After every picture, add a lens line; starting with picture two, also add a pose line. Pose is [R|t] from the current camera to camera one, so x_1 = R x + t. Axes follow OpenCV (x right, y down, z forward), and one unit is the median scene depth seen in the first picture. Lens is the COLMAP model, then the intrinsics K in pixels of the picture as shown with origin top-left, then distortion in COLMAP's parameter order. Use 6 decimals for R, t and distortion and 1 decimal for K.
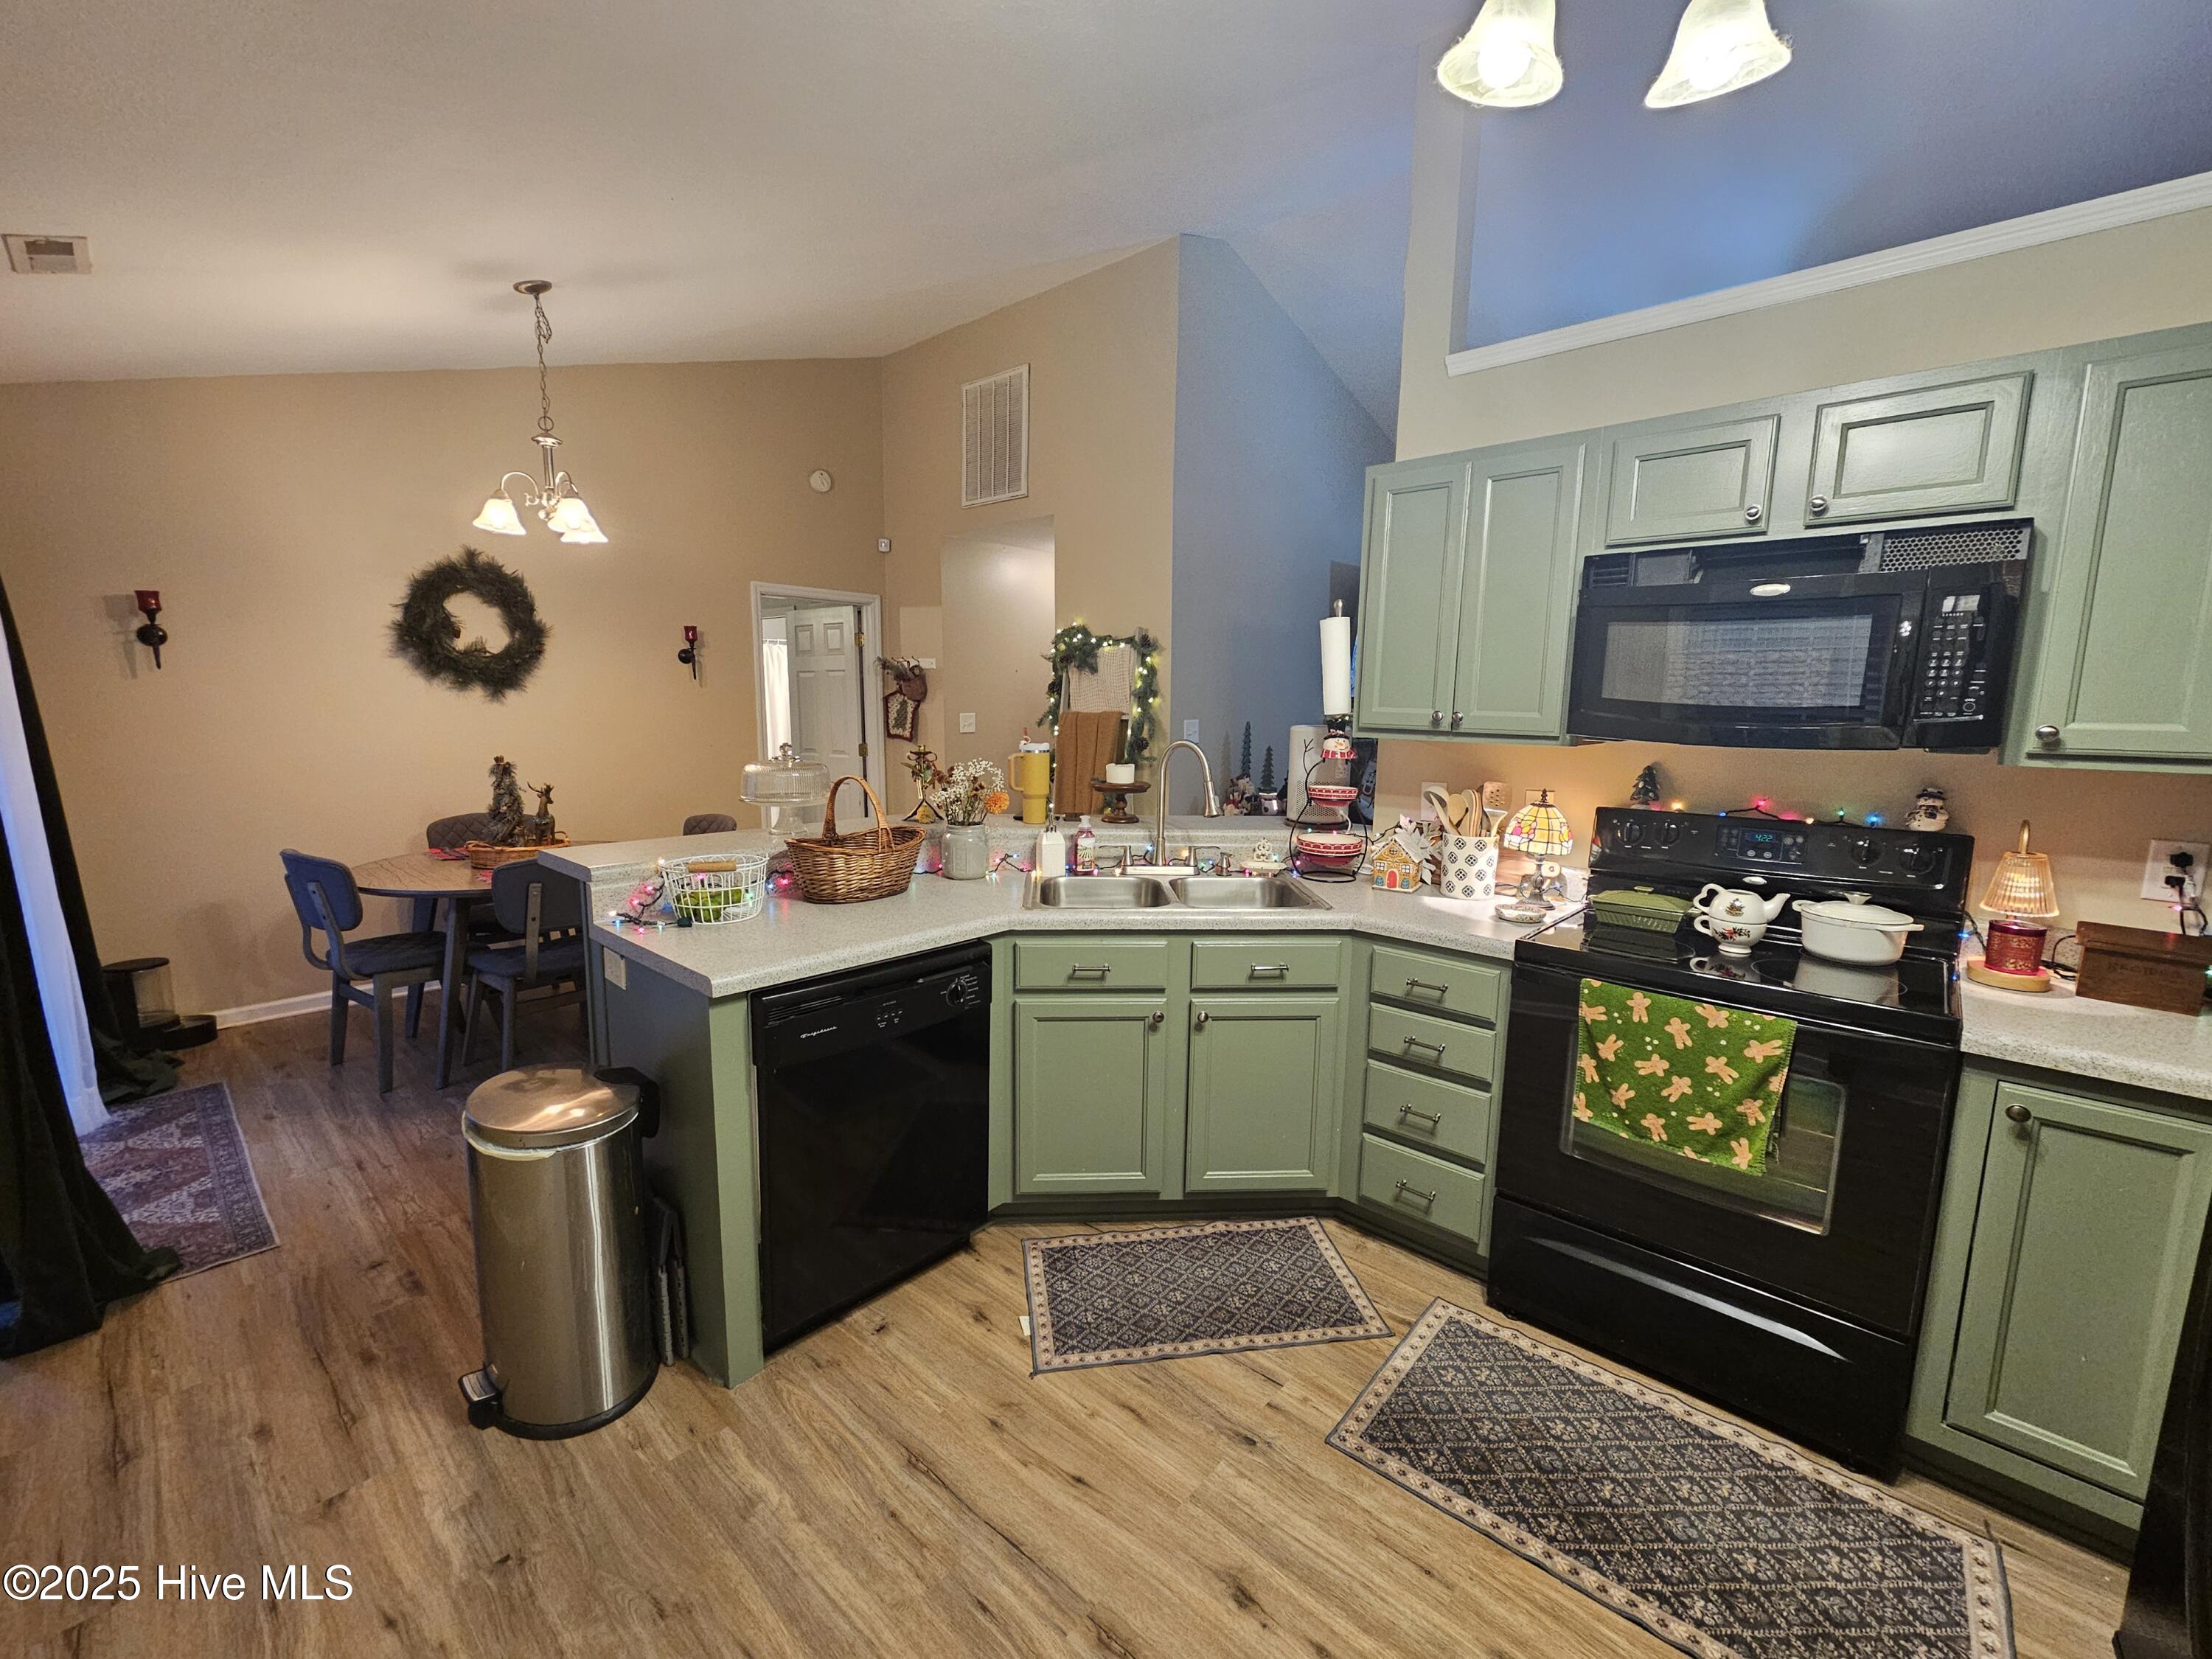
lens RADIAL K [[909.6, 0, 1120.7], [0, 909.6, 830.4], [0, 0, 1]] dist [0.000364, -0.000245]
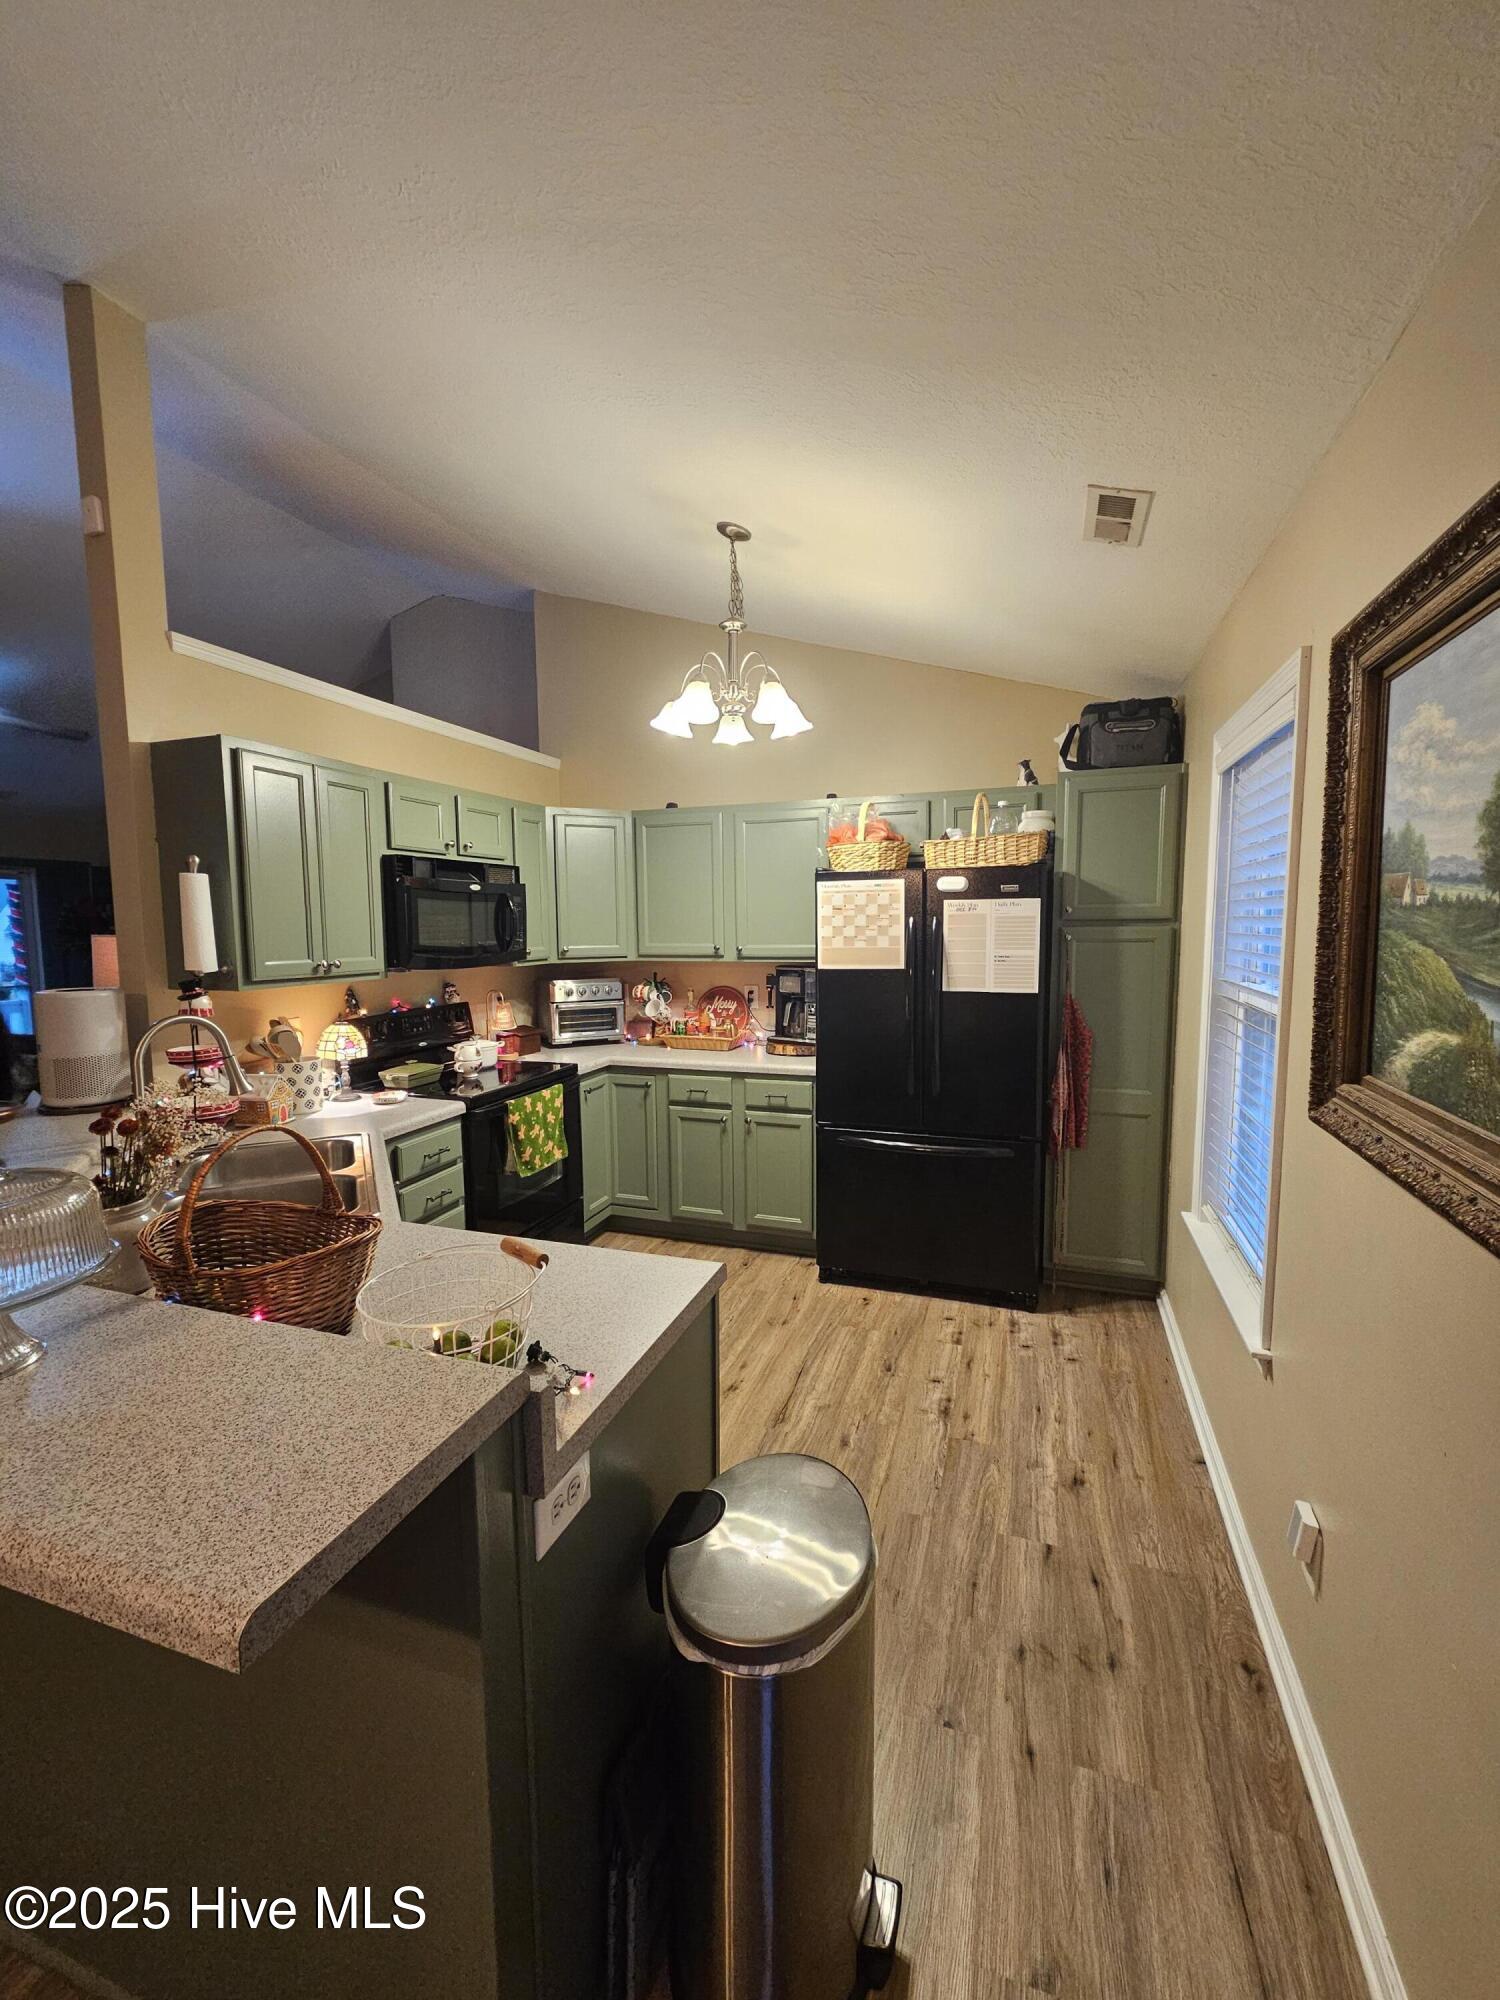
lens RADIAL K [[822.5, 0, 751.2], [0, 822.5, 999.9], [0, 0, 1]] dist [0.000364, -0.000245]
pose [[-0.396968, -0.100906, 0.912269, -1.170937], [0.131827, 0.977364, 0.165470, -0.244291], [-0.908316, 0.185948, -0.374680, 1.177943]]
